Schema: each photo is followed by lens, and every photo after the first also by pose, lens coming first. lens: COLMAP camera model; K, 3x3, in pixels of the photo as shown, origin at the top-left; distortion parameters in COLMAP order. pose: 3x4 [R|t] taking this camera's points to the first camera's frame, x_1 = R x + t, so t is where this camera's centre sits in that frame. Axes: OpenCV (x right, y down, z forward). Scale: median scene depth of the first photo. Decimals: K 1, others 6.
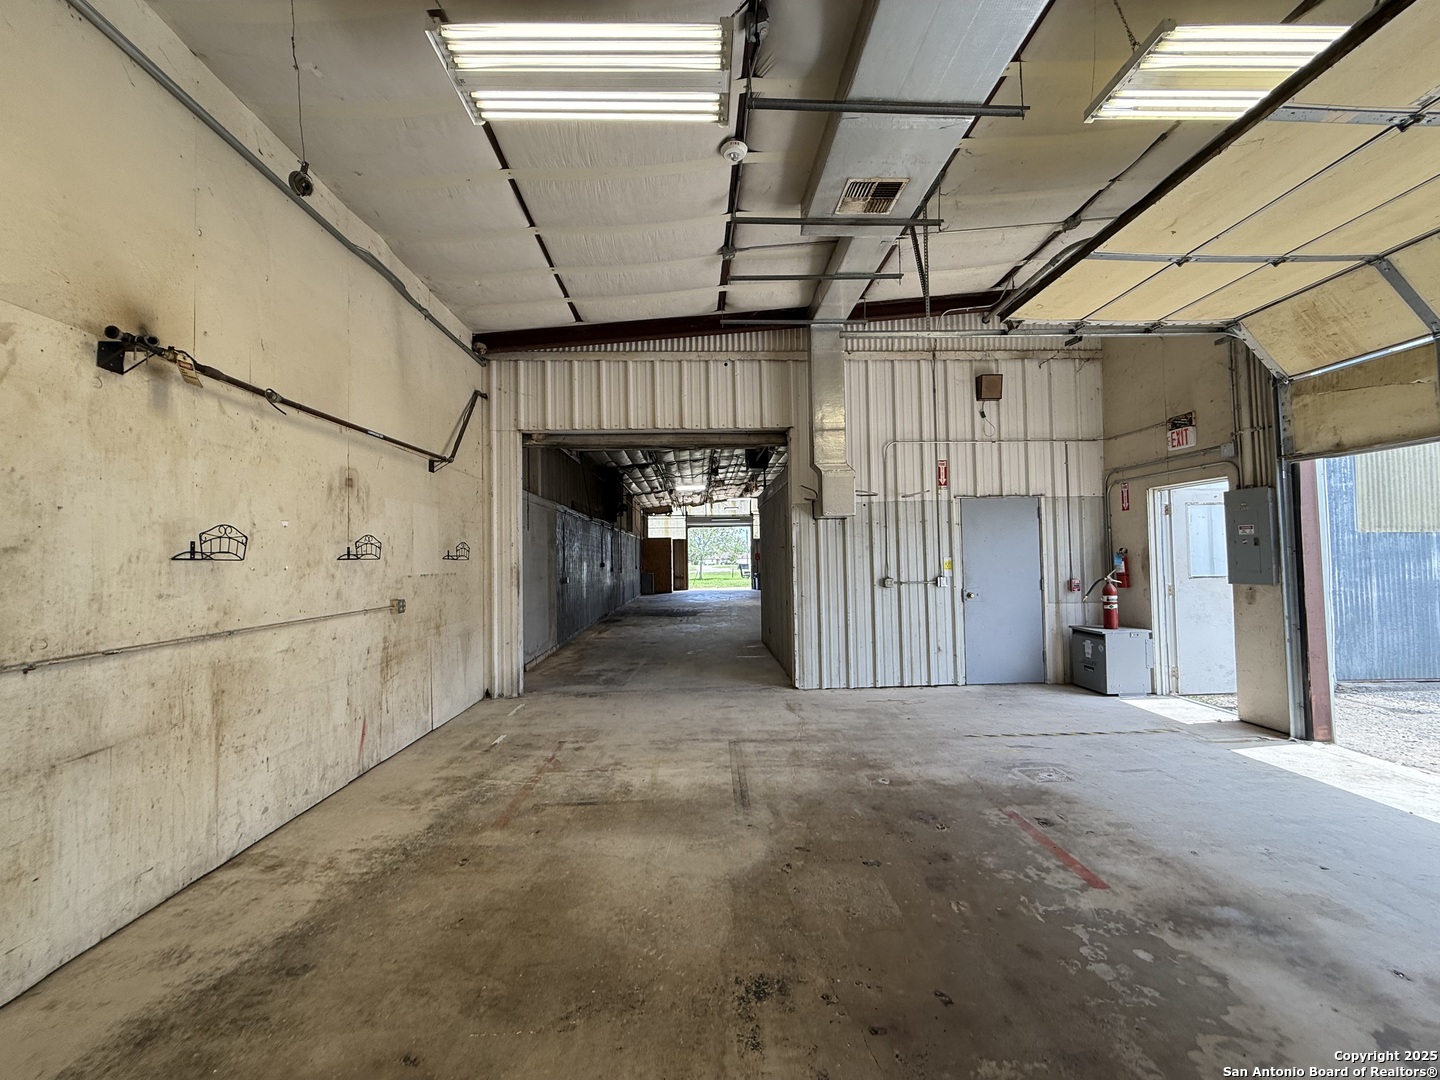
lens RADIAL K [[574.3, 0, 715.6], [0, 574.3, 540.5], [0, 0, 1]] dist [0.001172, -0.000687]
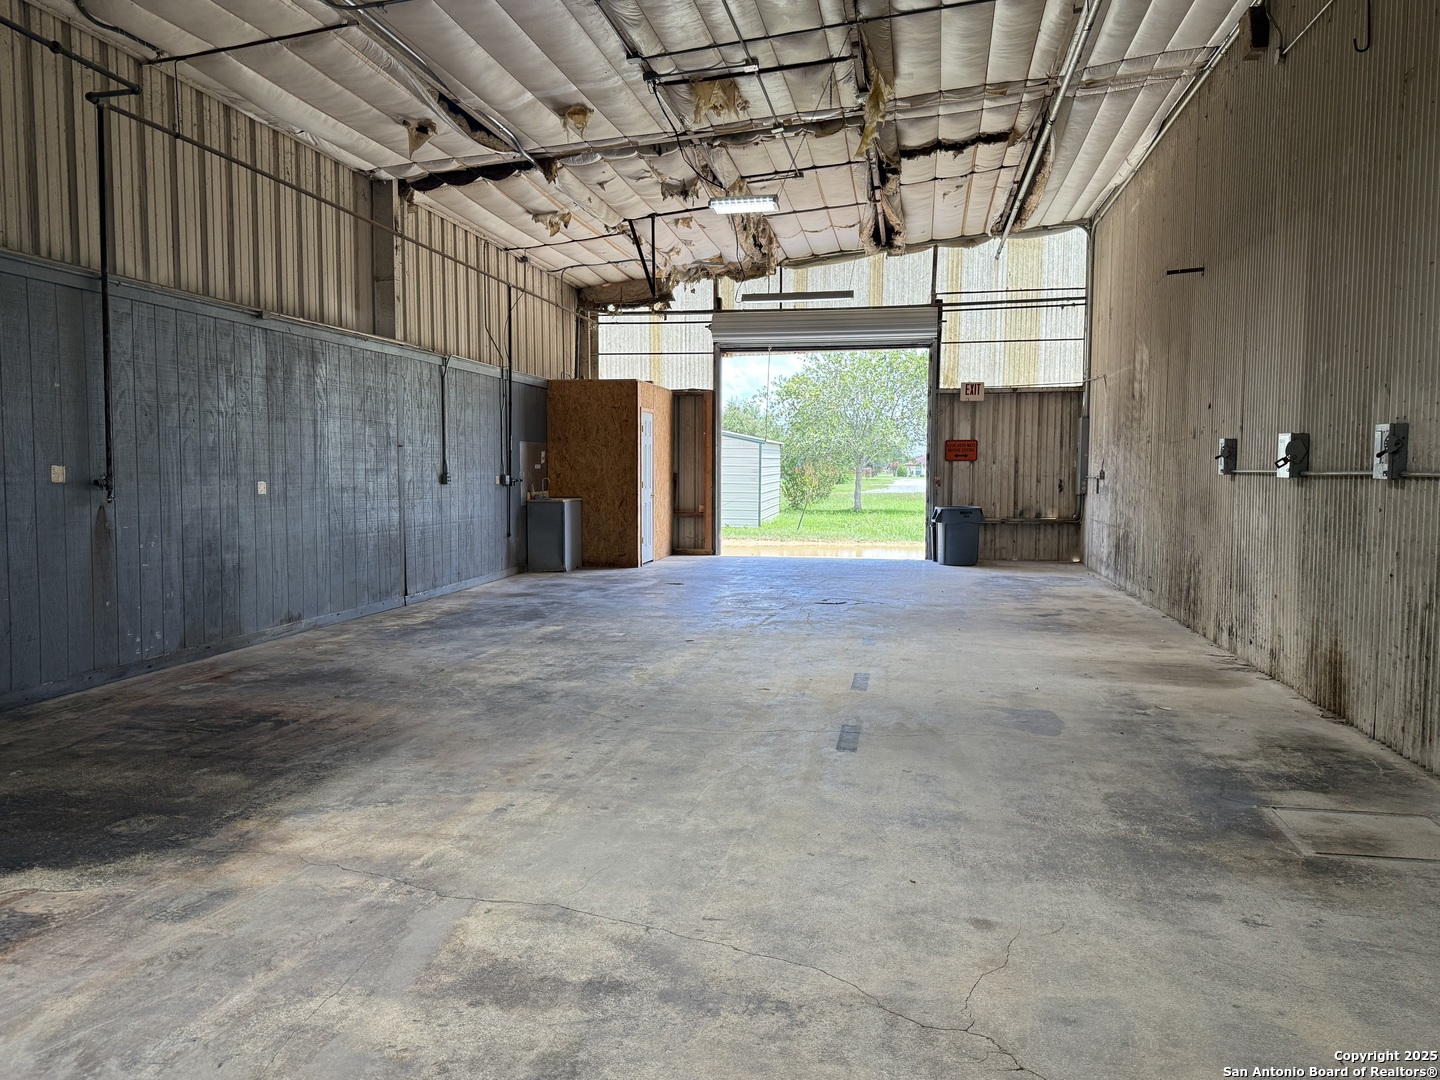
lens RADIAL K [[1072.2, 0, 722.0], [0, 1072.2, 544.2], [0, 0, 1]] dist [0.133840, -0.234152]
pose [[0.977351, 0.033346, -0.208979, 0.550166], [-0.010849, 0.994104, 0.107885, 0.128115], [0.211345, -0.103174, 0.971951, 3.126487]]
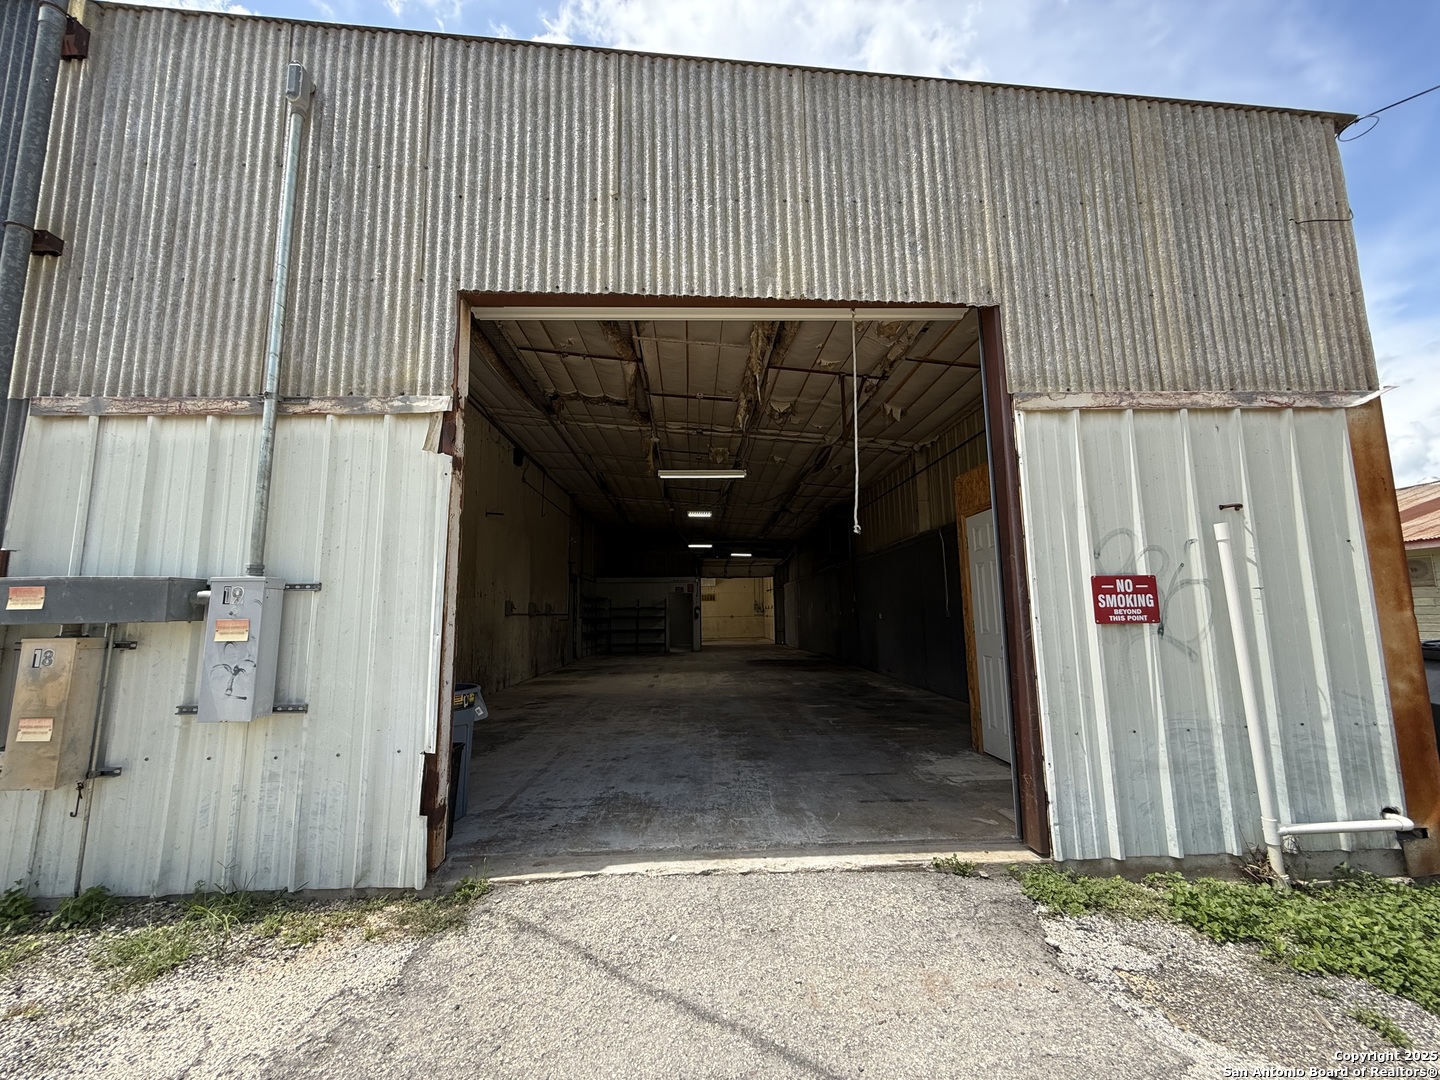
lens RADIAL K [[574.3, 0, 715.6], [0, 574.3, 540.5], [0, 0, 1]] dist [0.001172, -0.000687]
pose [[-0.999496, 0.031080, -0.006398, 0.085622], [0.031705, 0.986354, -0.161559, 0.327647], [0.001289, -0.161680, -0.986842, 8.063929]]
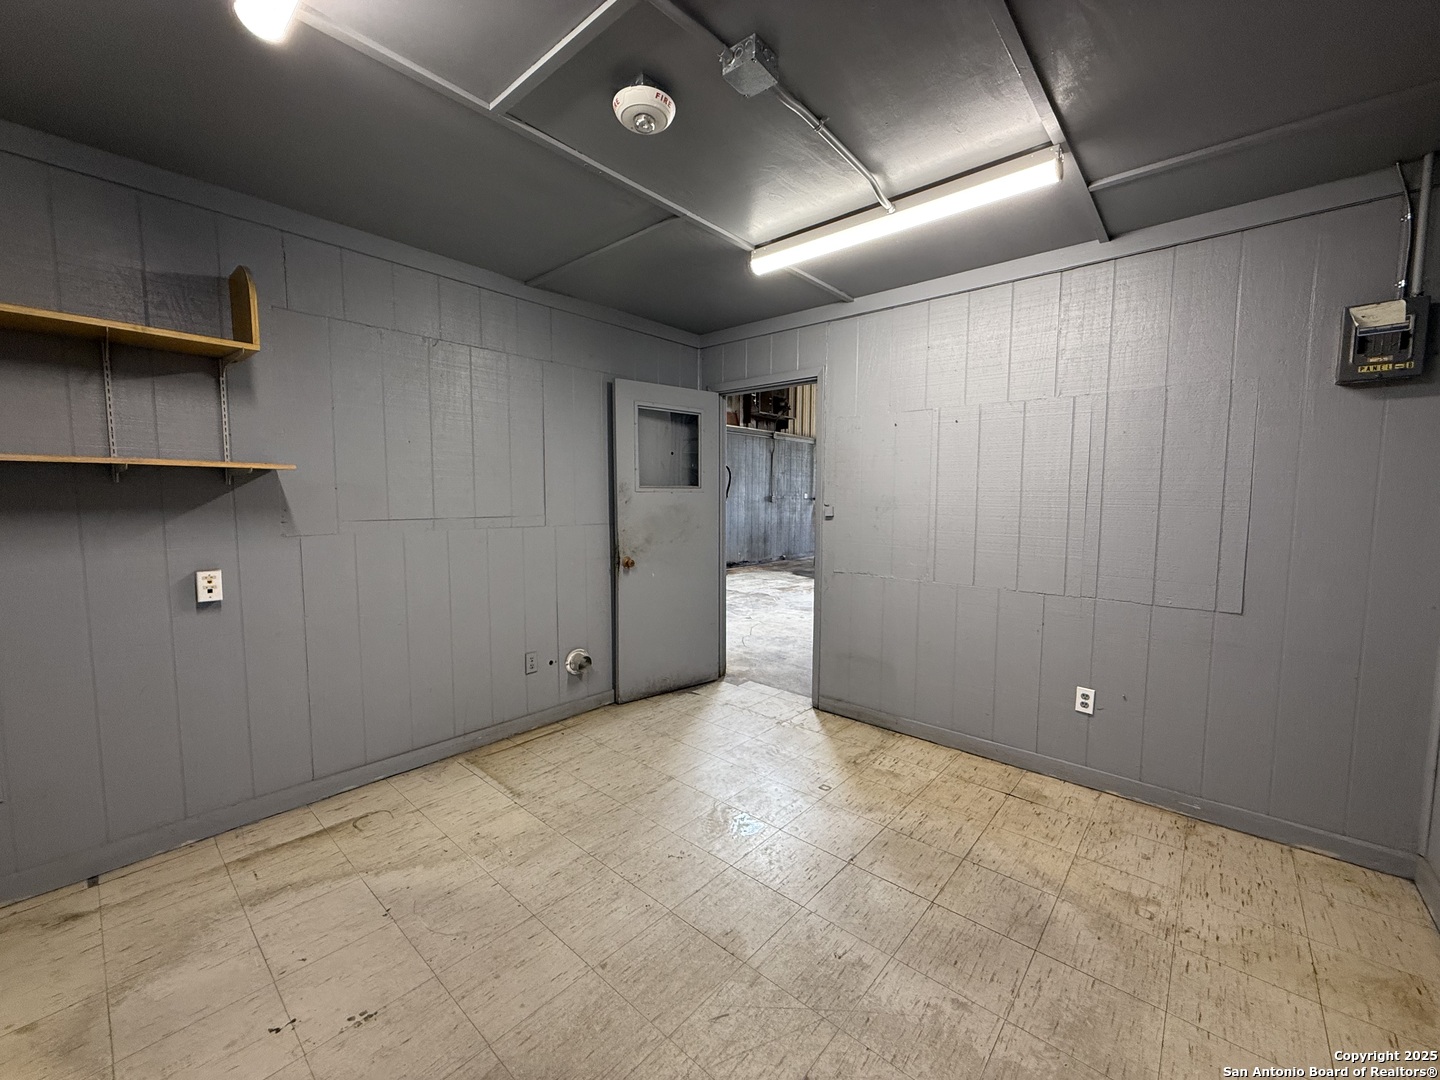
lens RADIAL K [[574.3, 0, 715.6], [0, 574.3, 540.5], [0, 0, 1]] dist [0.001172, -0.000687]
pose [[0.726585, 0.074993, -0.682972, 1.024587], [0.006531, 0.993227, 0.116008, 0.085475], [0.687046, -0.088750, 0.721174, 1.908015]]
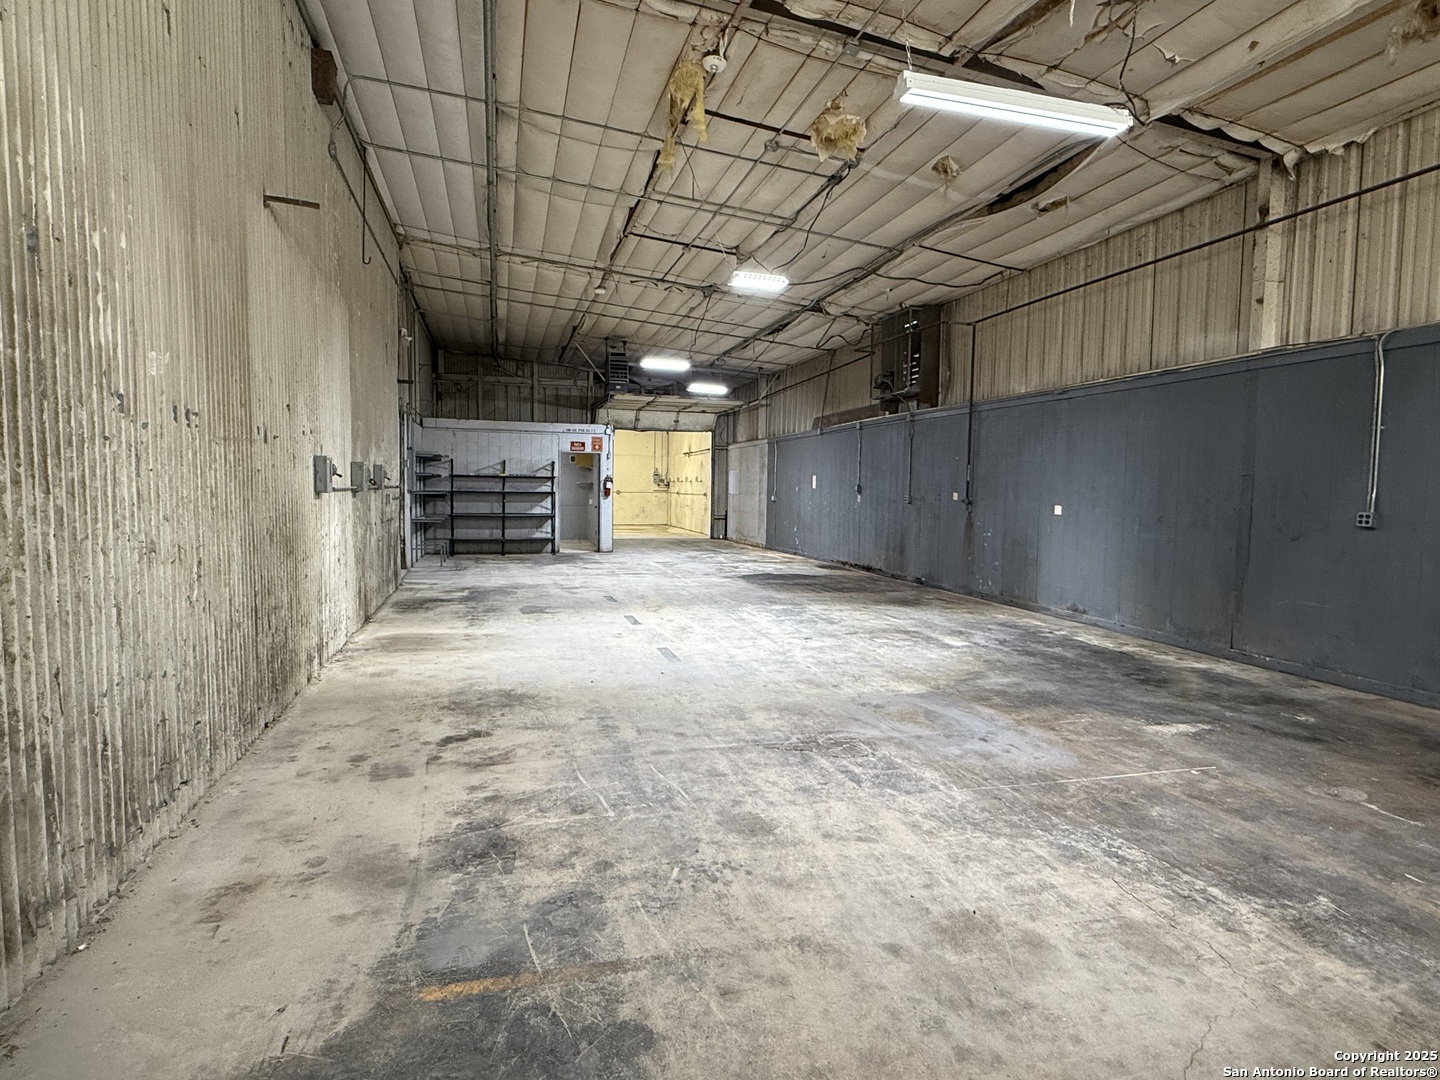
lens RADIAL K [[778.4, 0, 720.0], [0, 778.4, 540.0], [0, 0, 1]] dist [0.000429, 0.000670]
pose [[-0.969392, 0.018921, -0.244790, 0.688708], [0.009448, 0.999162, 0.039815, 0.246210], [0.245338, 0.036283, -0.968758, 6.938805]]
